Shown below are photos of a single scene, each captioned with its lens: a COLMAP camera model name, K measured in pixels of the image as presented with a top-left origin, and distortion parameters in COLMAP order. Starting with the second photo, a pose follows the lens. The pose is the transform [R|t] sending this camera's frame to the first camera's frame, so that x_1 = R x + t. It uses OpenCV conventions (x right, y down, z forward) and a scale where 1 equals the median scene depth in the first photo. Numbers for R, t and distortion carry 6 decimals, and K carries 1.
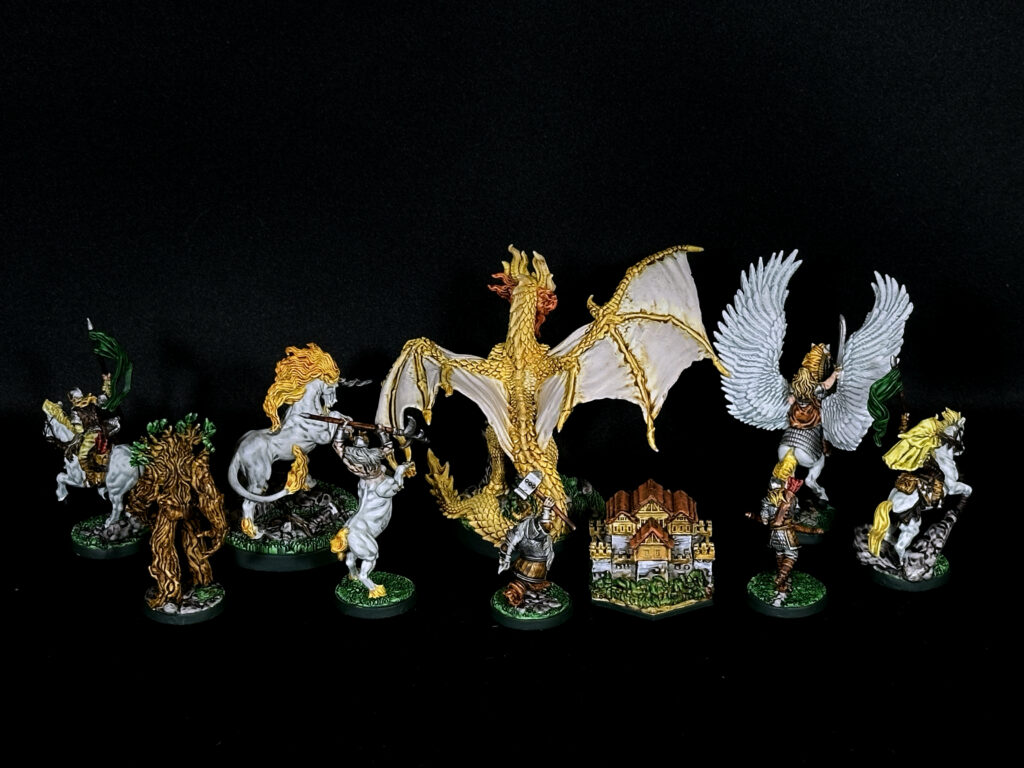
lens RADIAL K [[2441.8, 0, 498.1], [0, 2441.8, 384.3], [0, 0, 1]] dist [0.223355, -0.567181]
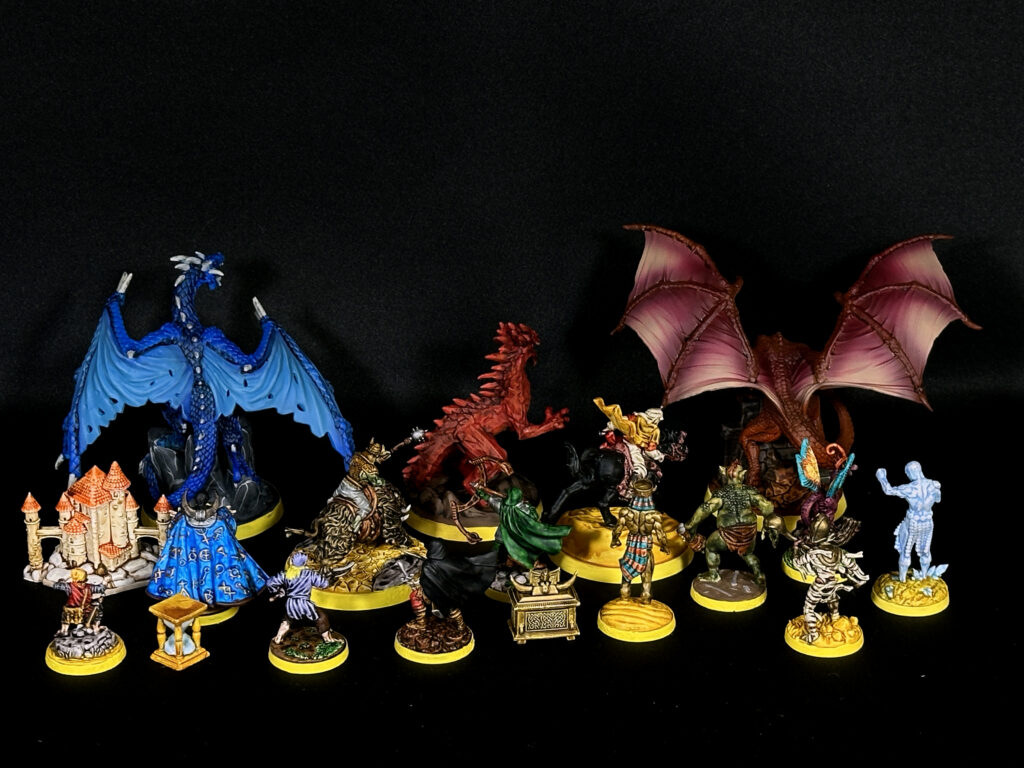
lens RADIAL K [[2522.3, 0, 512.0], [0, 2522.3, 384.0], [0, 0, 1]] dist [0.186849, -0.215989]
pose [[0.999831, -0.005494, 0.017562, -0.003244], [0.005590, 0.999970, -0.005410, 0.011212], [-0.017531, 0.005507, 0.999831, -0.155742]]
